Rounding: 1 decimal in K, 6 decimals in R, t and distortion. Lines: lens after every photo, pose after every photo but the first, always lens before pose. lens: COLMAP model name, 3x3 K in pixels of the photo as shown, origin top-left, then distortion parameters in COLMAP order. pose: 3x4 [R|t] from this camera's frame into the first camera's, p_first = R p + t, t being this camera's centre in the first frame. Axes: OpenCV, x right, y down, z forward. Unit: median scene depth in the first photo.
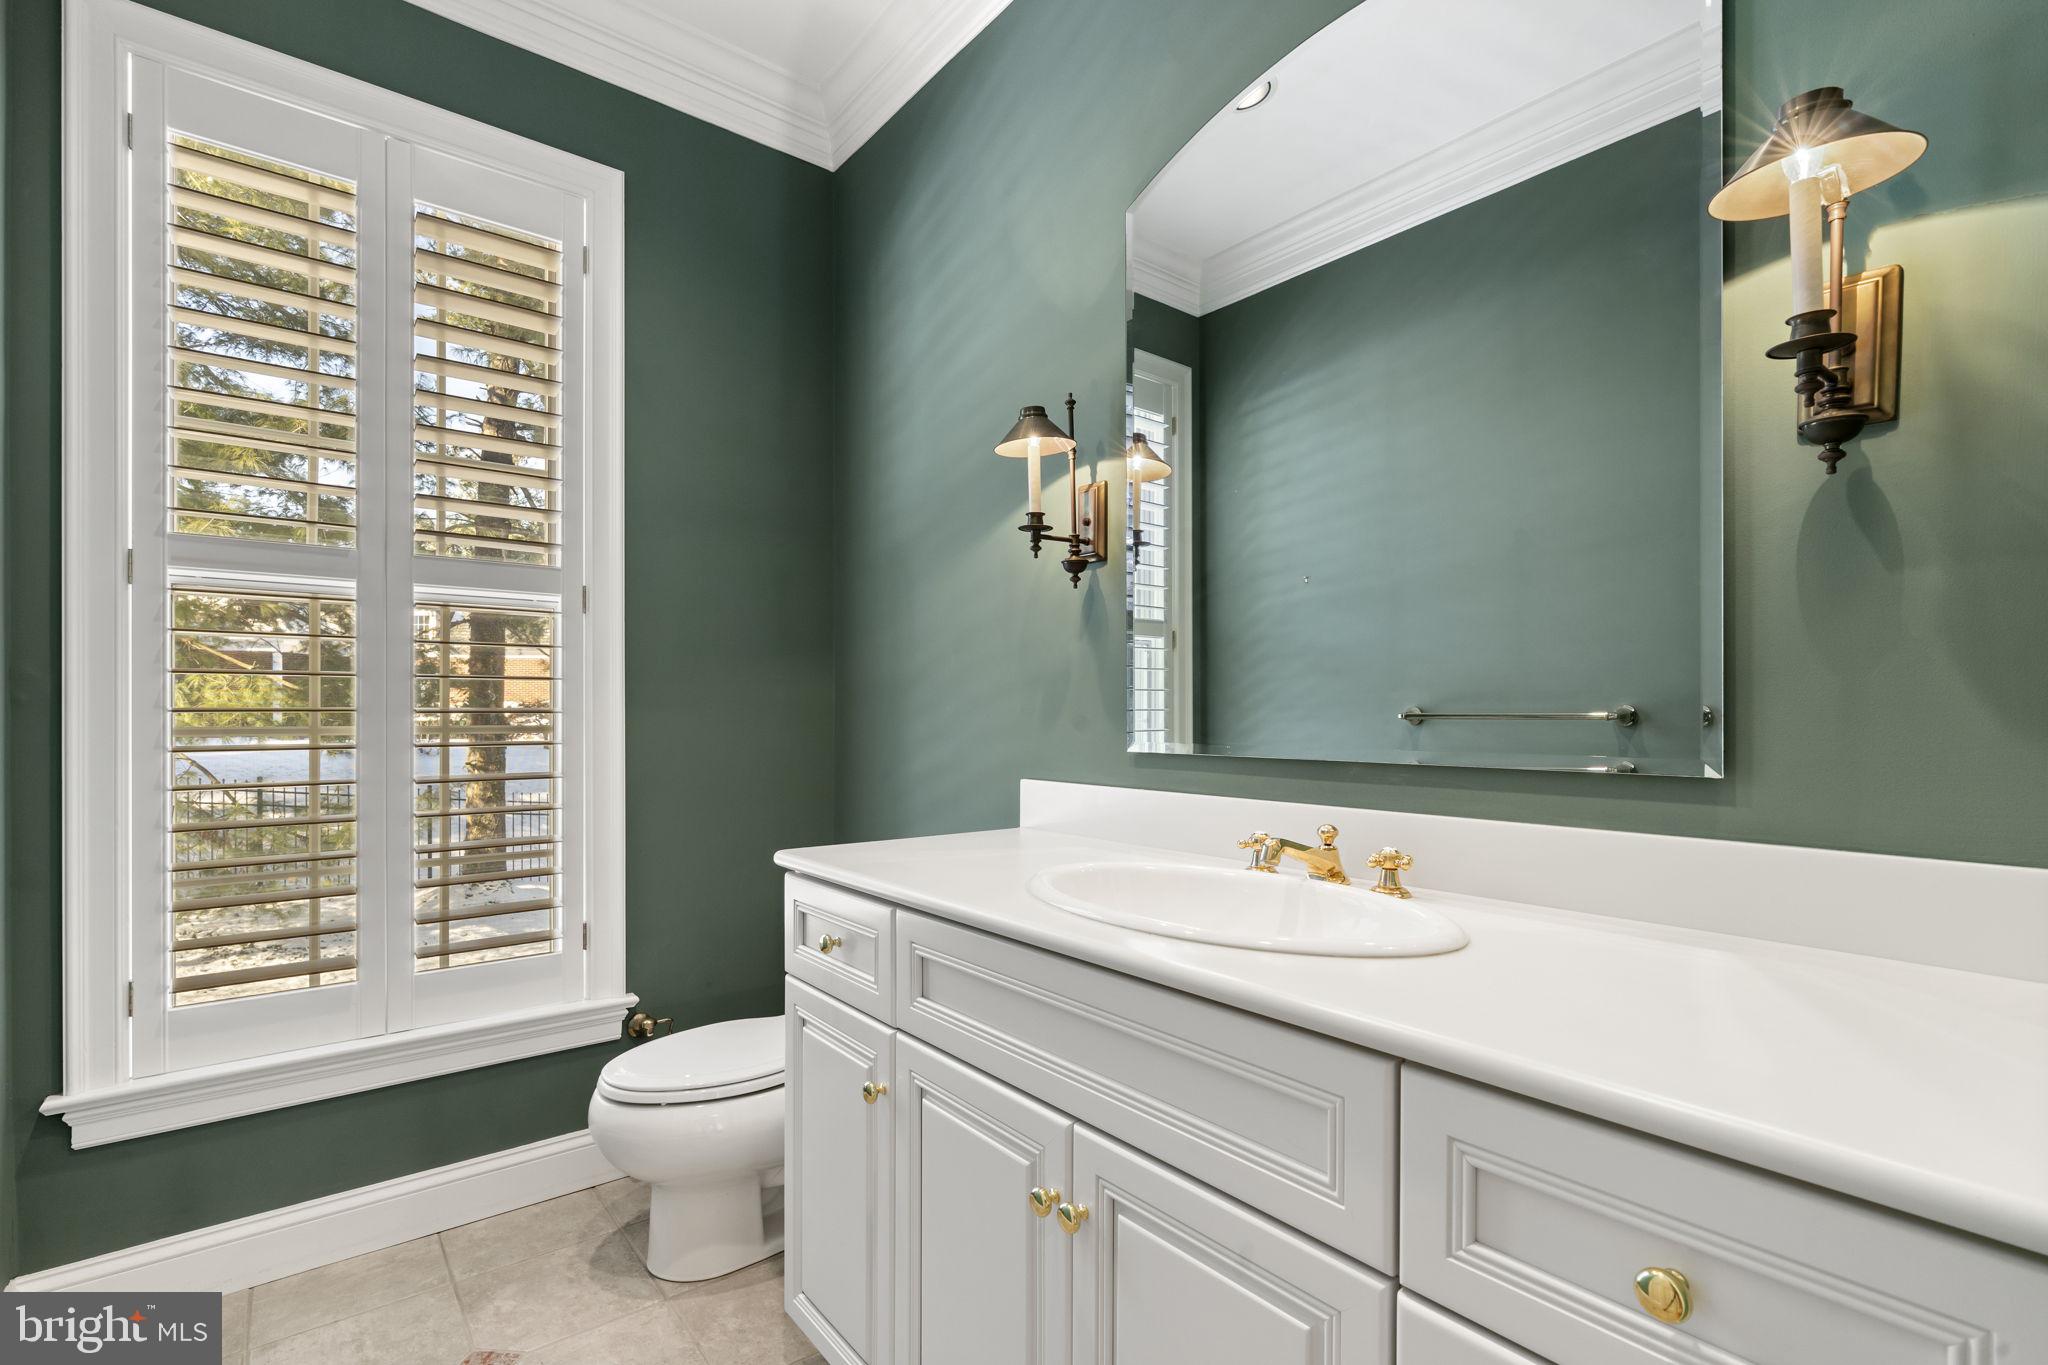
lens RADIAL K [[930.8, 0, 1025.2], [0, 930.8, 704.5], [0, 0, 1]] dist [-0.003202, 0.000658]
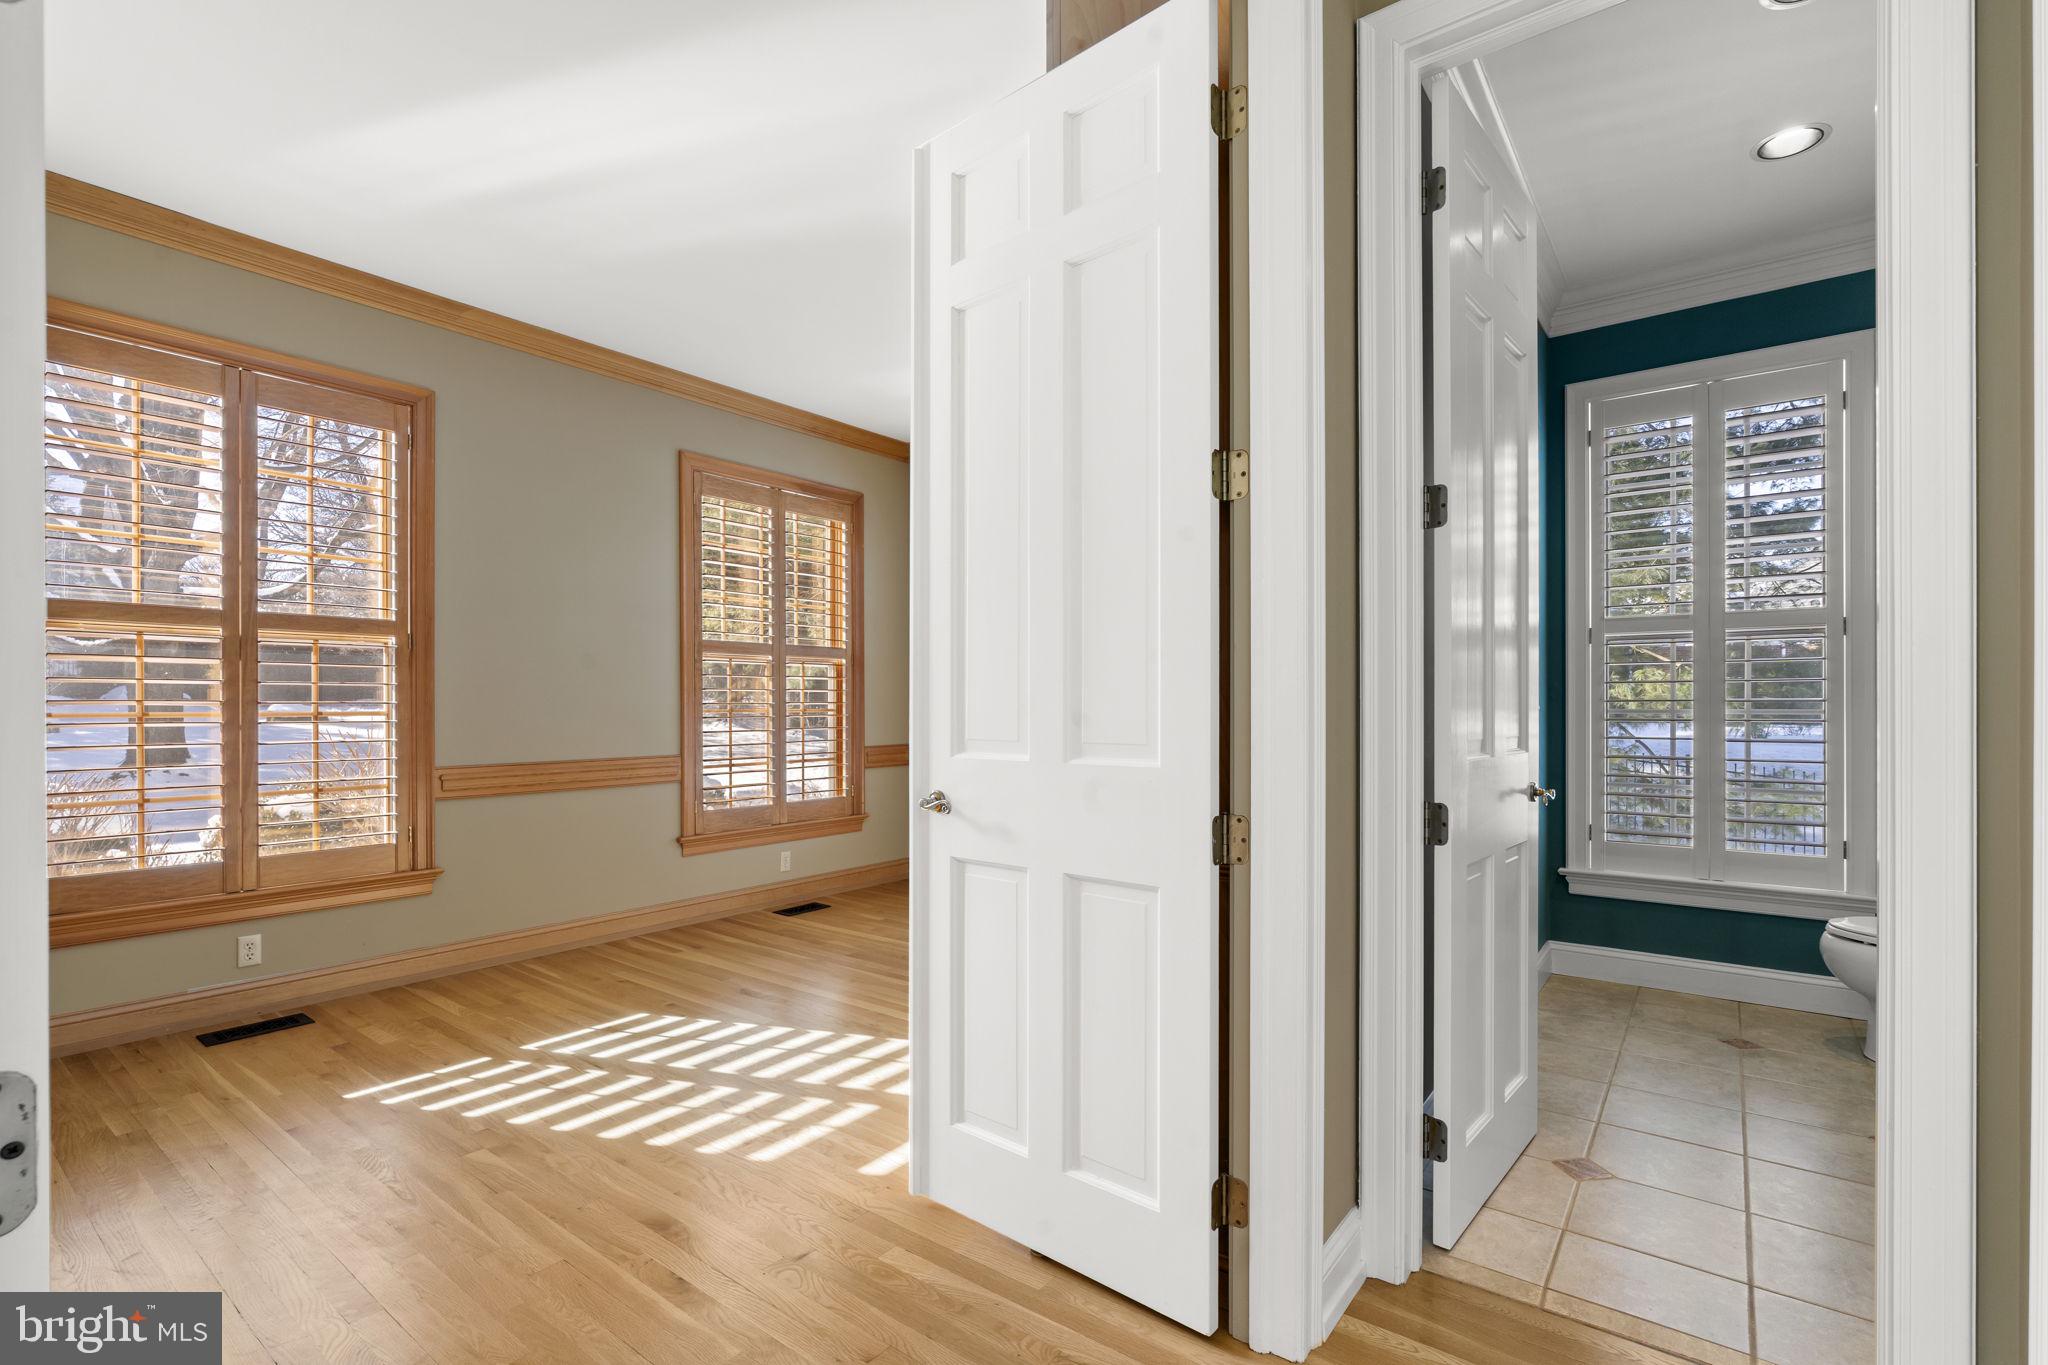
lens RADIAL K [[930.8, 0, 1027.7], [0, 930.8, 693.0], [0, 0, 1]] dist [-0.003202, 0.000658]
pose [[0.249316, -0.004294, -0.968413, 0.823524], [0.003134, 0.999989, -0.003628, -0.008172], [0.968417, -0.002131, 0.249327, -0.823646]]
